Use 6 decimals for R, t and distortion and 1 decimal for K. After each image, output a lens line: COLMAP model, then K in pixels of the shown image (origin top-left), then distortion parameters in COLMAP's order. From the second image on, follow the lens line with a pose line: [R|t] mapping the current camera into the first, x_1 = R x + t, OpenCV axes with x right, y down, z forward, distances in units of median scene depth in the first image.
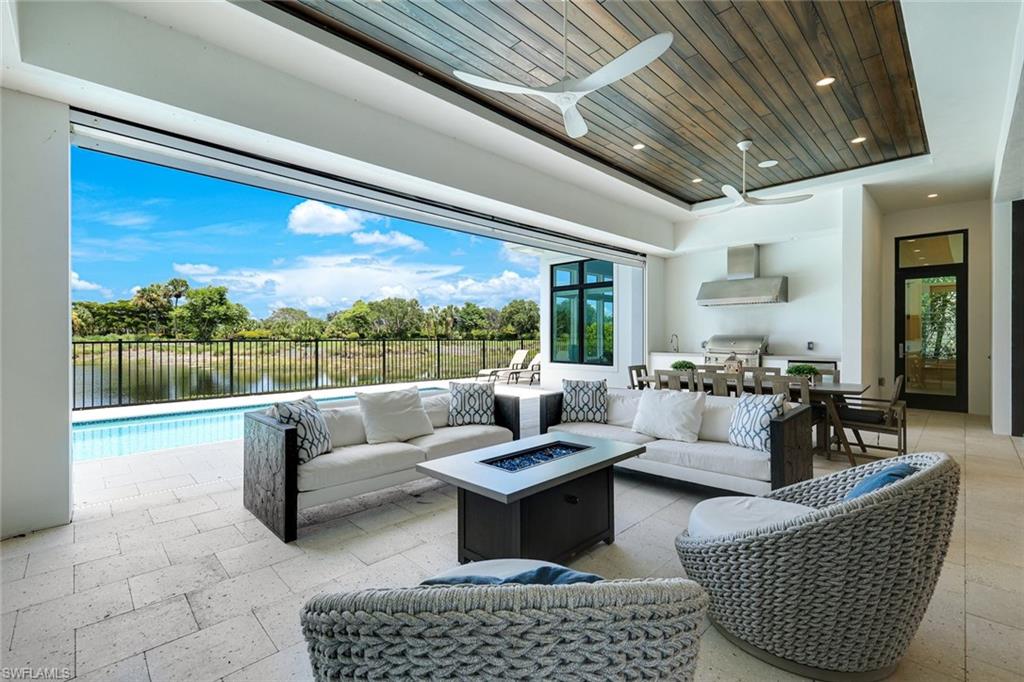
lens RADIAL K [[452.9, 0, 512.0], [0, 452.9, 341.0], [0, 0, 1]] dist [0.000883, 0.000131]
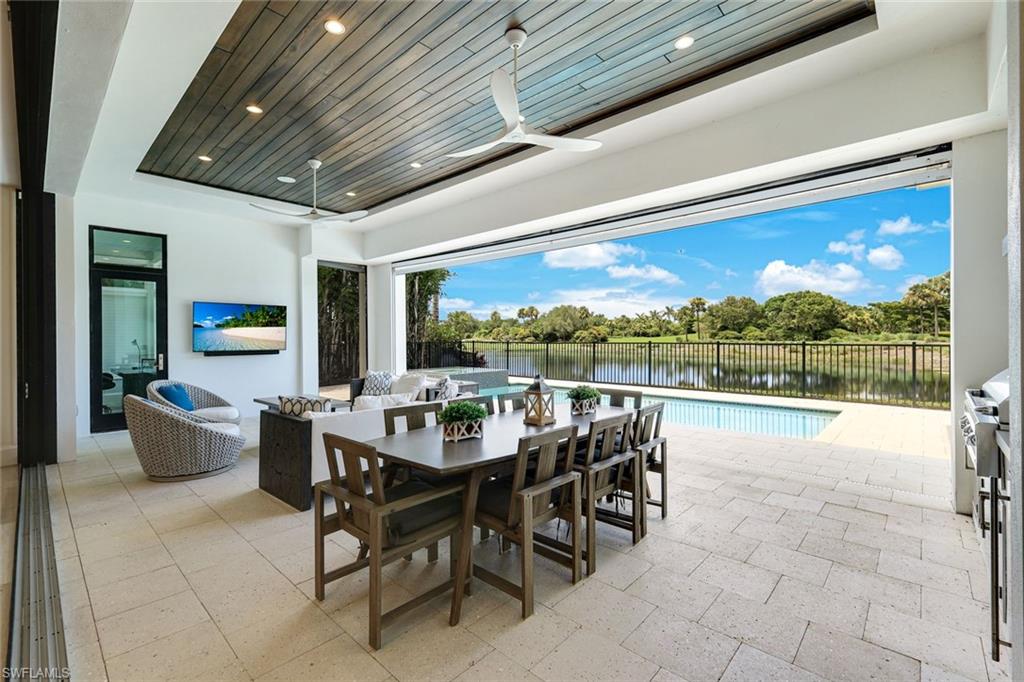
lens RADIAL K [[452.9, 0, 512.0], [0, 452.9, 341.0], [0, 0, 1]] dist [0.000883, 0.000131]
pose [[0.031122, 0.004290, -0.999506, 0.612735], [0.002321, 0.999988, 0.004365, -0.013630], [0.999513, -0.002455, 0.031112, 0.528159]]
